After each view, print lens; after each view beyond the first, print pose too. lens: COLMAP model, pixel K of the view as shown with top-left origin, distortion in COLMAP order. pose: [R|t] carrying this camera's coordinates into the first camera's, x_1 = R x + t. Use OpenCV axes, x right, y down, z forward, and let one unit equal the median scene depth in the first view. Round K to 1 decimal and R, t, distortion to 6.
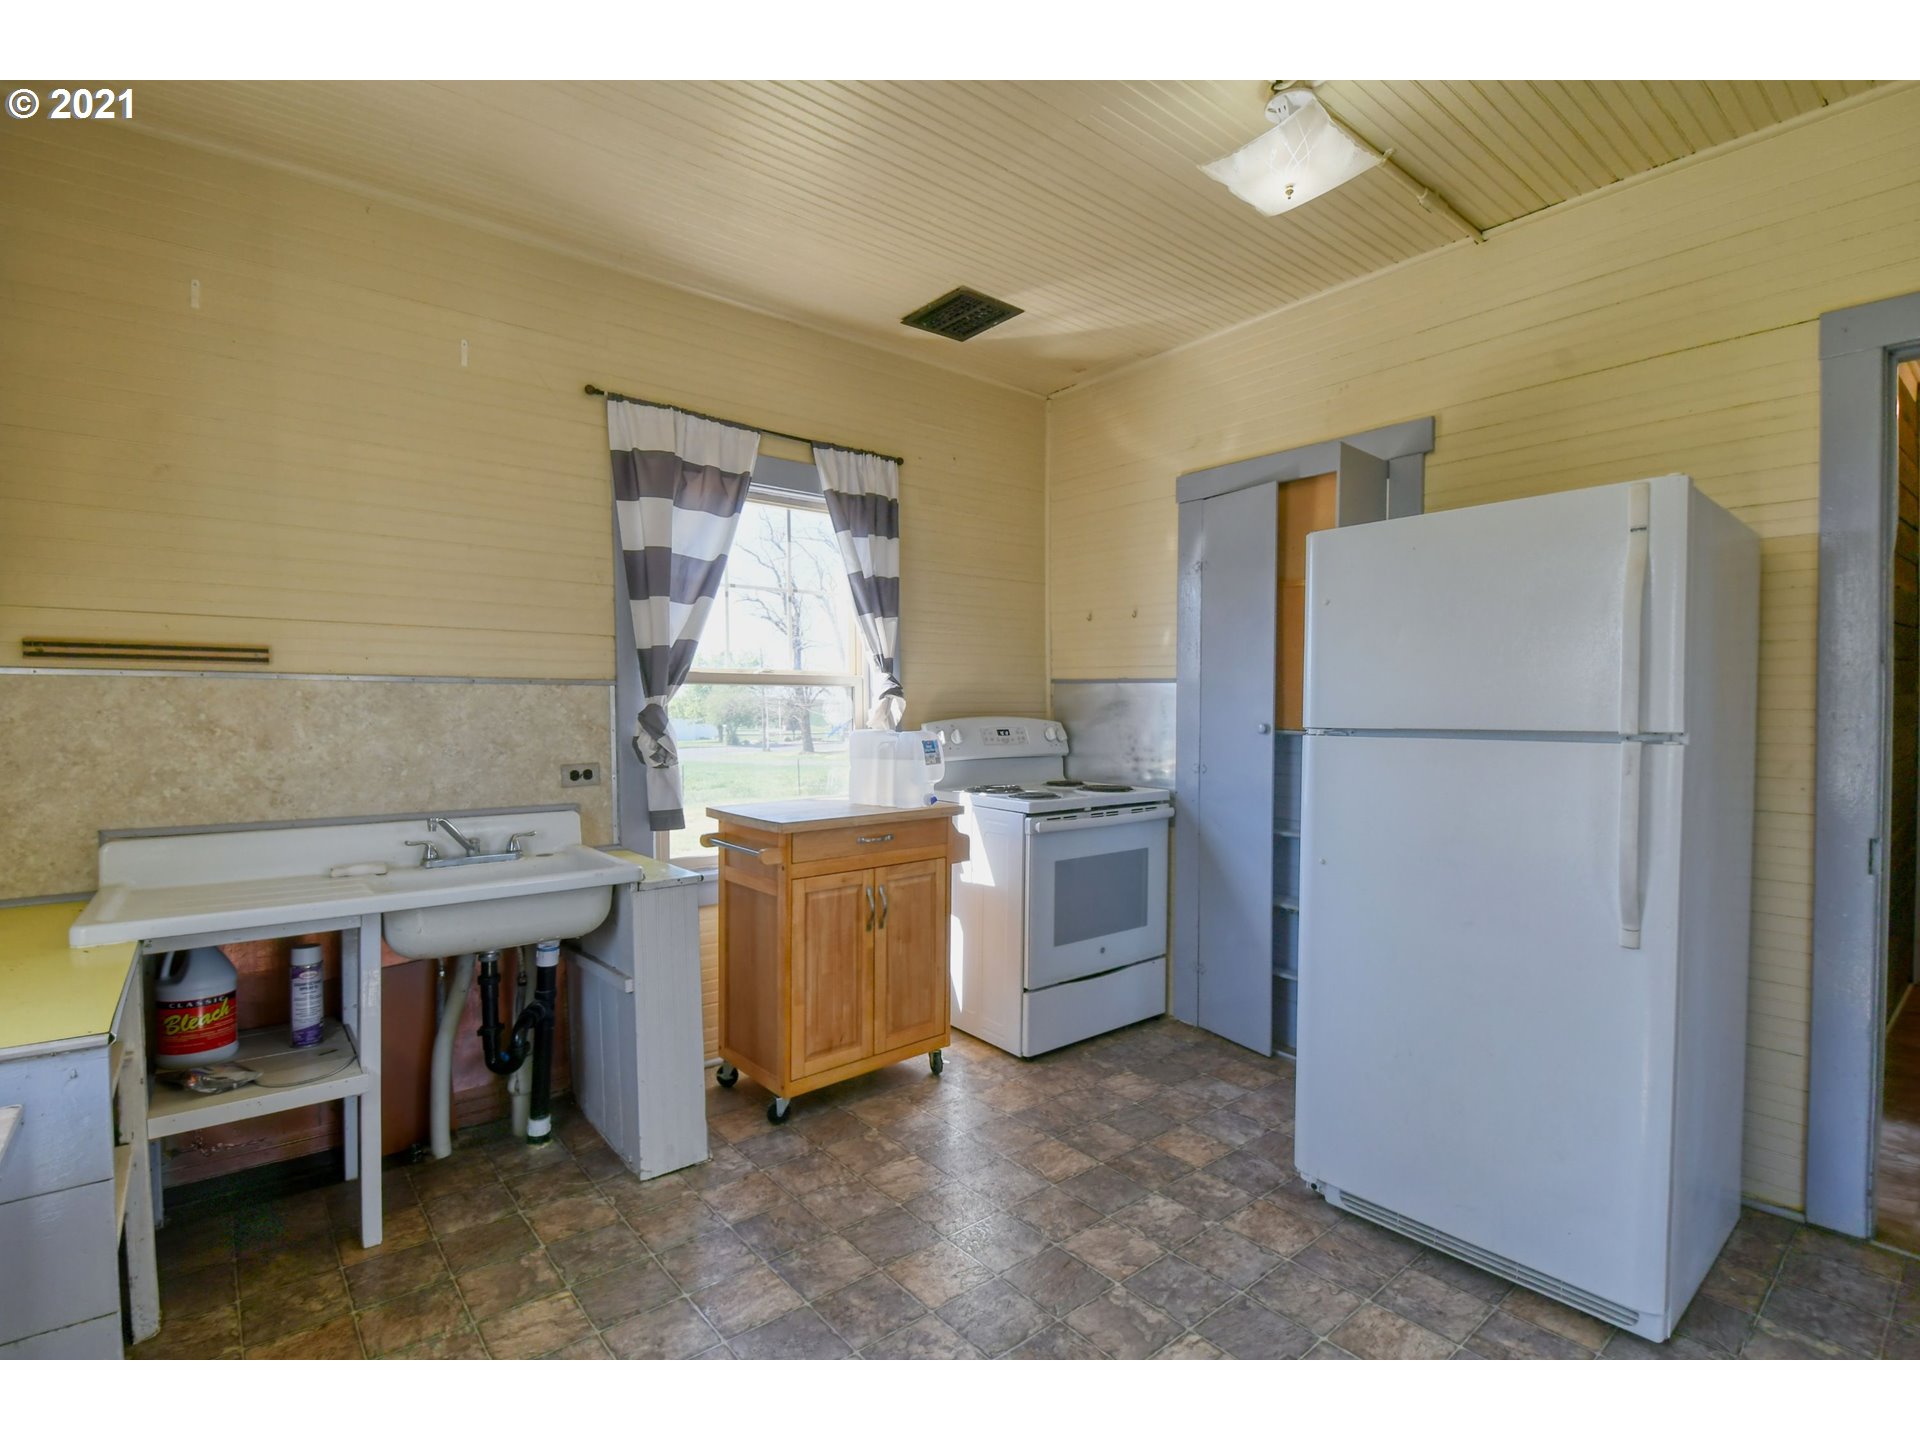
lens RADIAL K [[900.0, 0, 981.8], [0, 900.0, 726.6], [0, 0, 1]] dist [-0.008311, -0.009147]
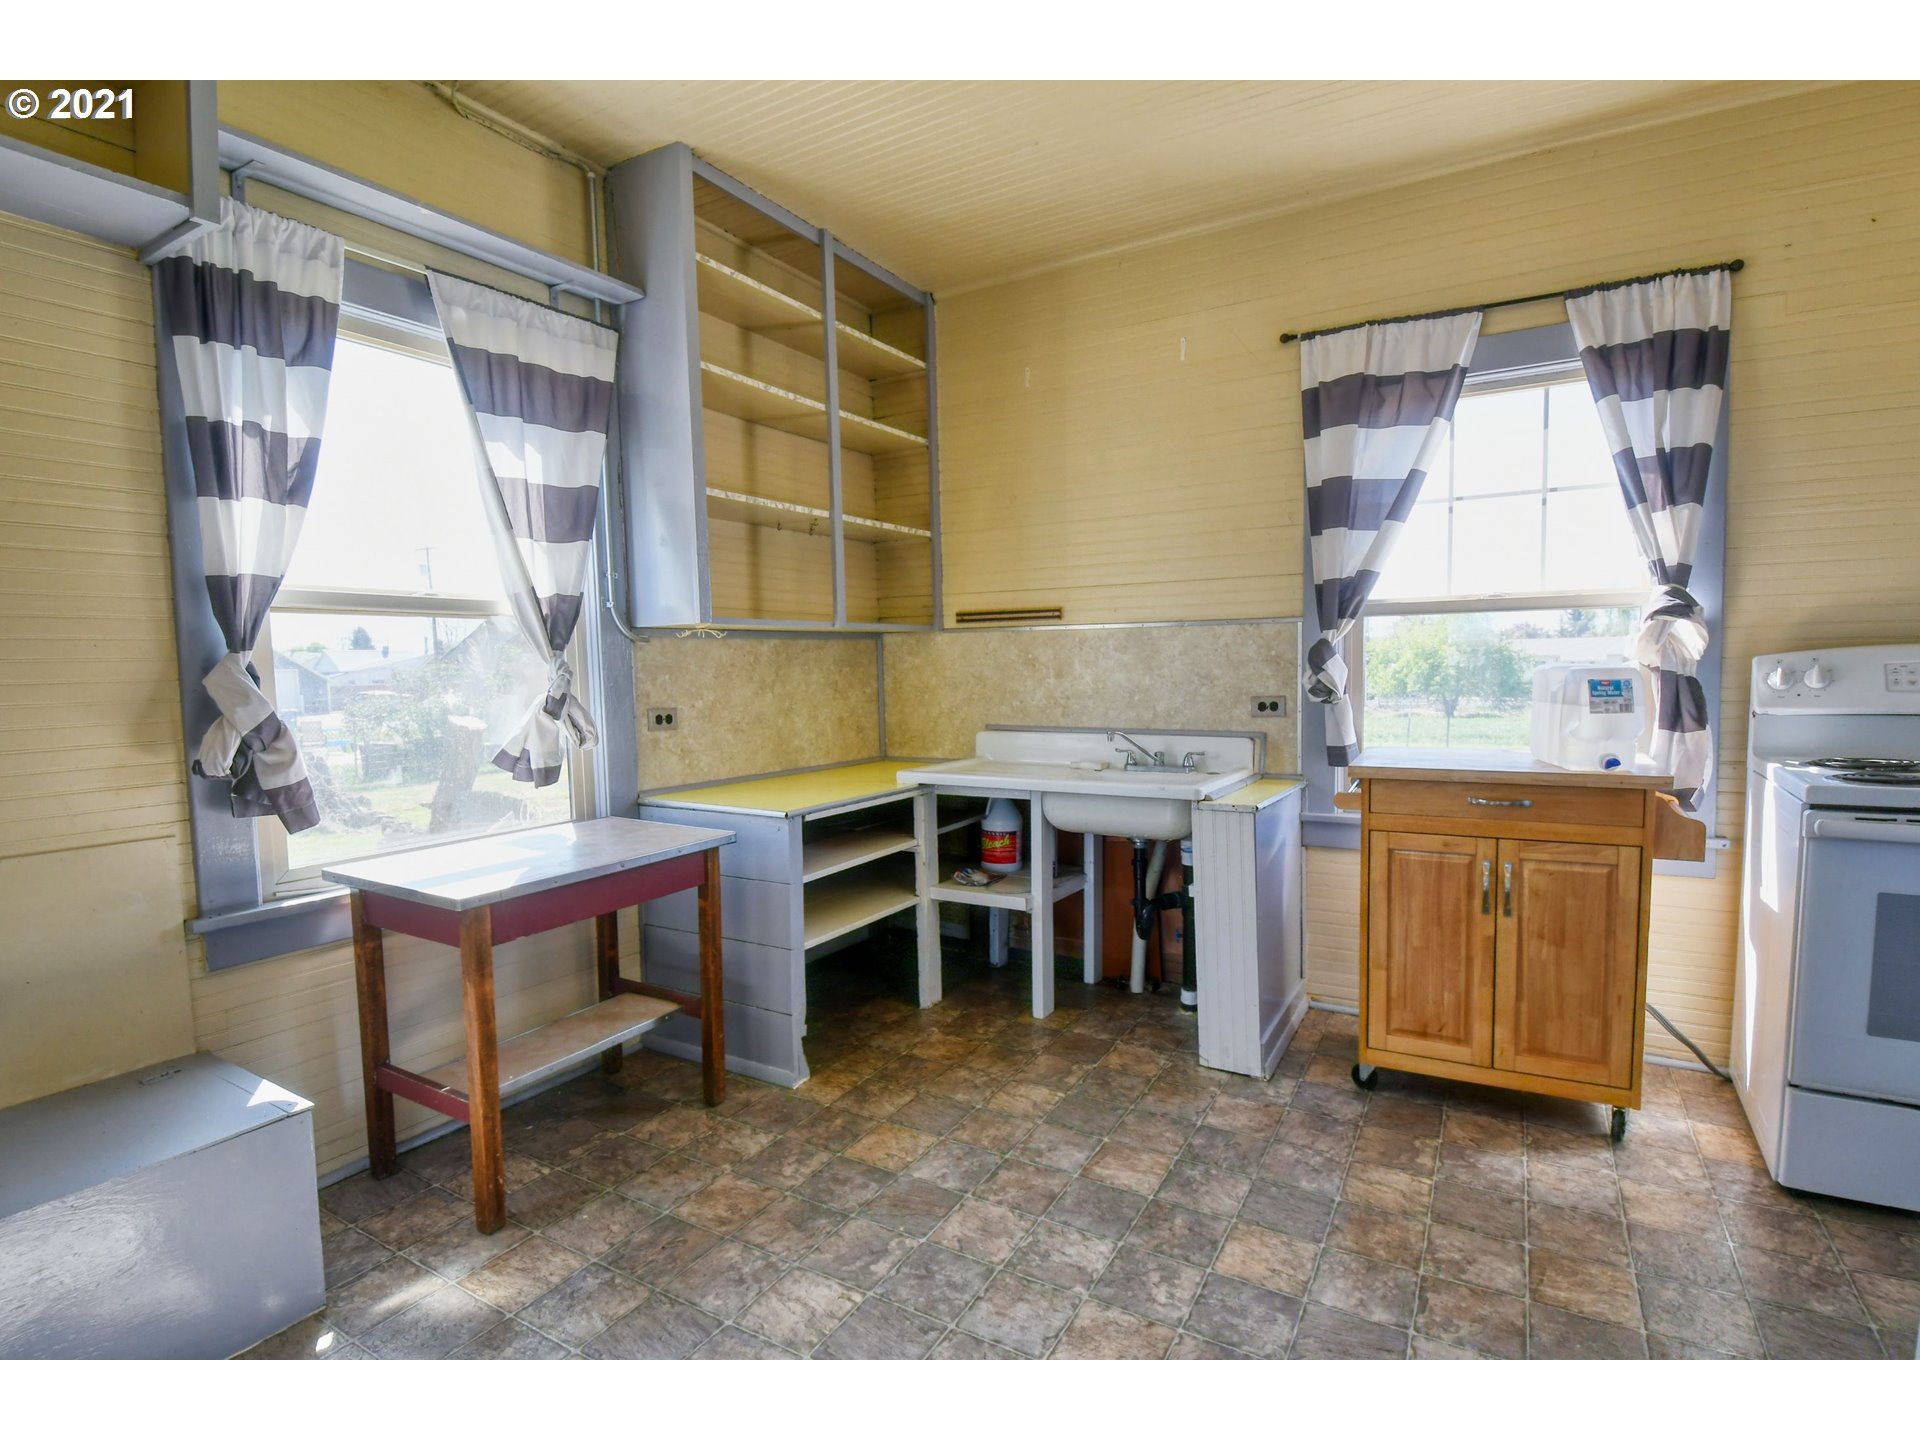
lens RADIAL K [[900.0, 0, 978.5], [0, 900.0, 739.1], [0, 0, 1]] dist [-0.008311, -0.009147]
pose [[0.343755, 0.074354, -0.936111, 0.461030], [-0.000695, 0.996880, 0.078926, 0.007675], [0.939059, -0.026481, 0.342734, 0.300900]]
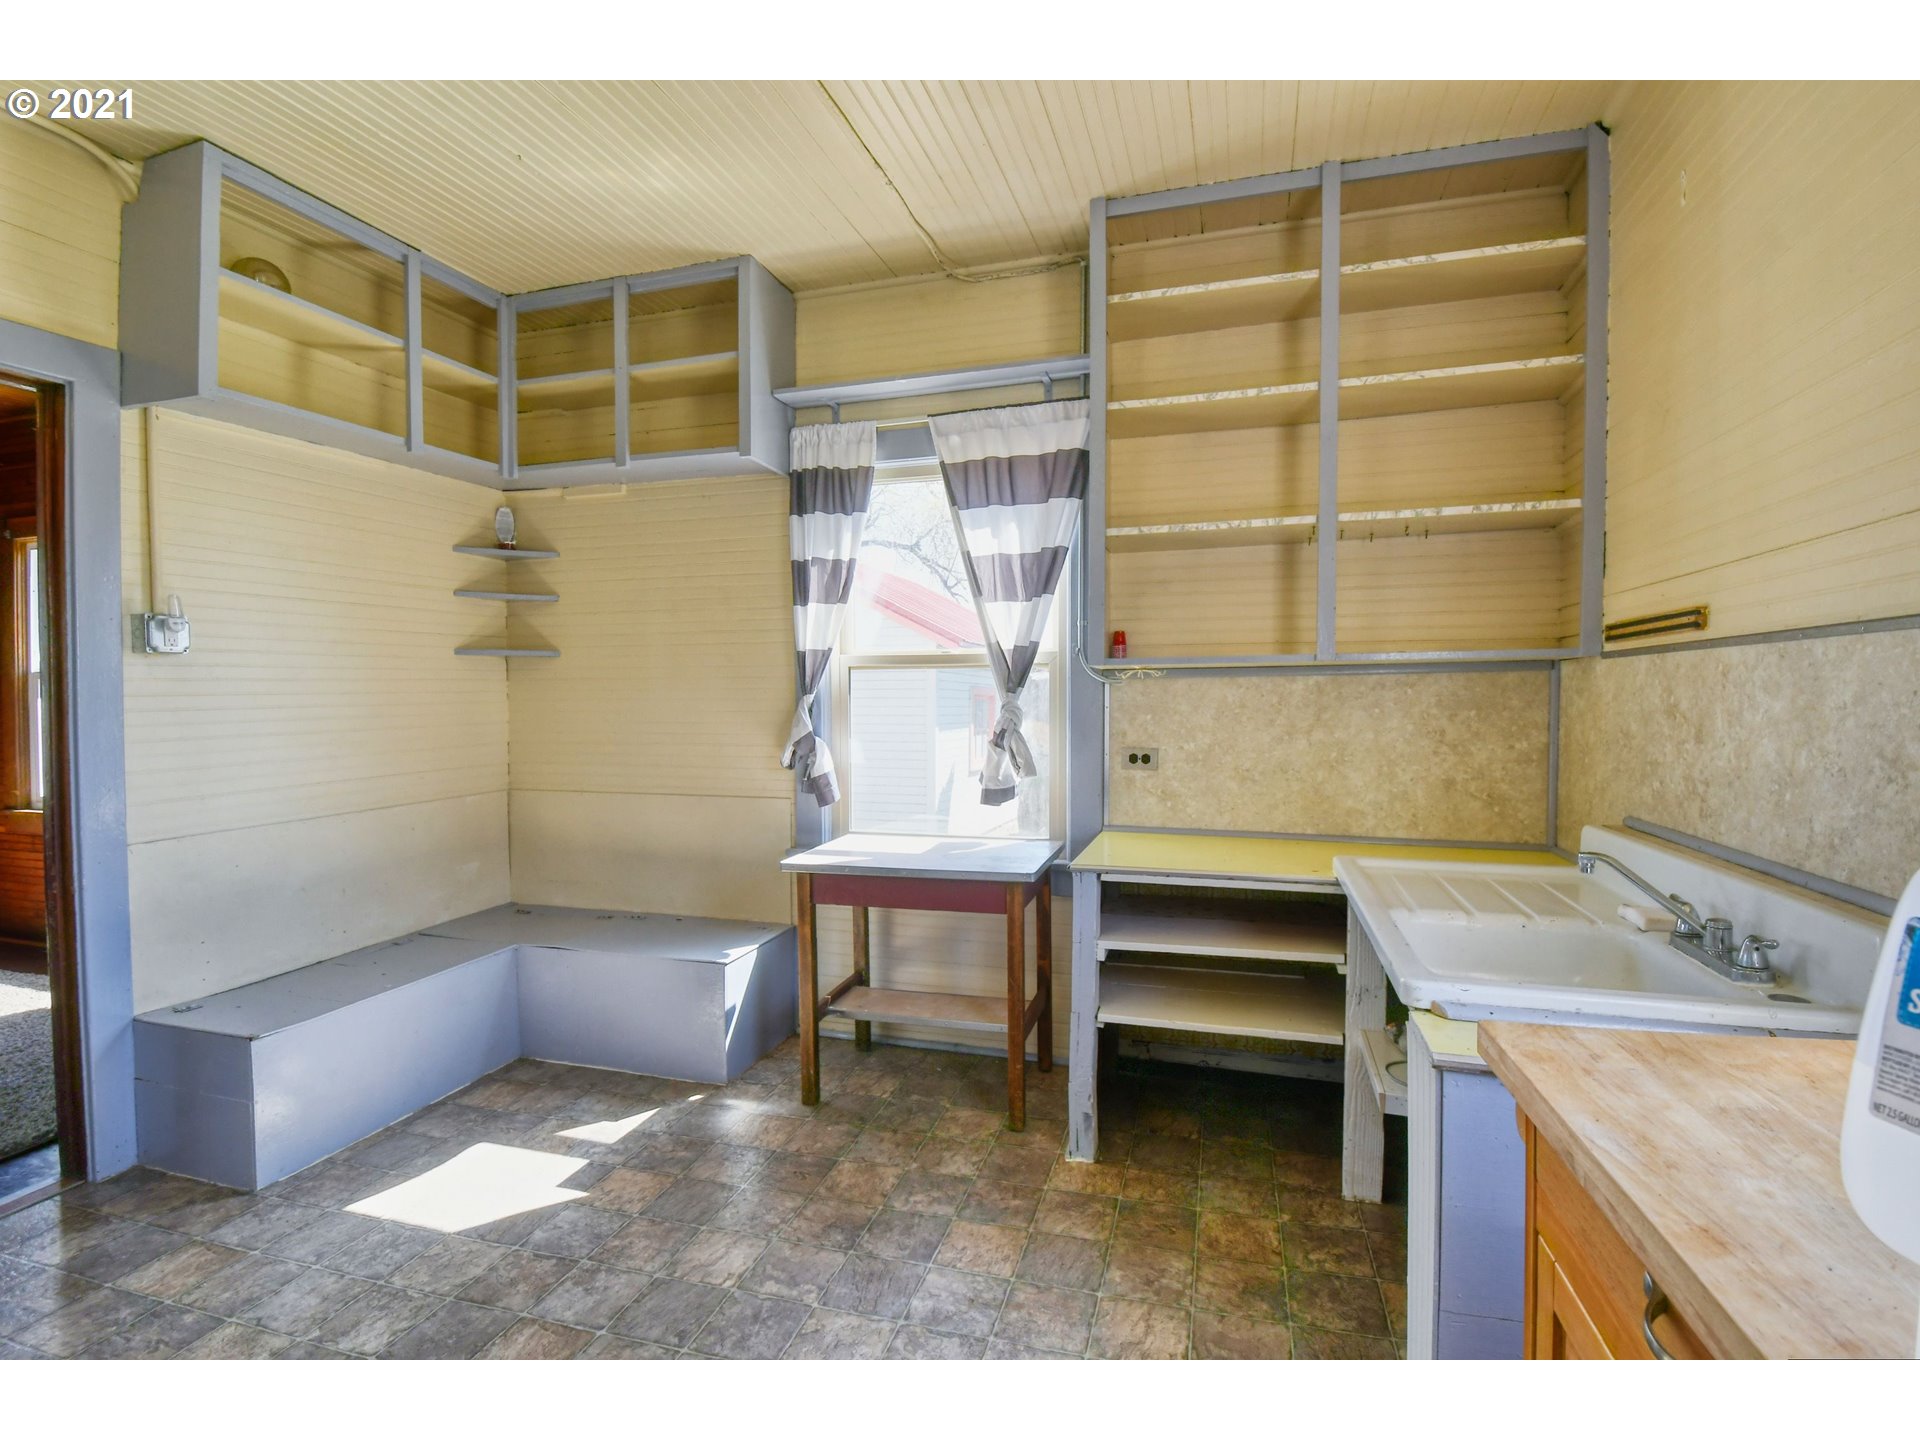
lens RADIAL K [[900.0, 0, 1000.5], [0, 900.0, 738.0], [0, 0, 1]] dist [-0.008311, -0.009147]
pose [[-0.820514, 0.028155, -0.570933, 0.097772], [-0.004845, 0.998408, 0.056198, -0.015011], [0.571606, 0.048877, -0.819071, 1.069573]]
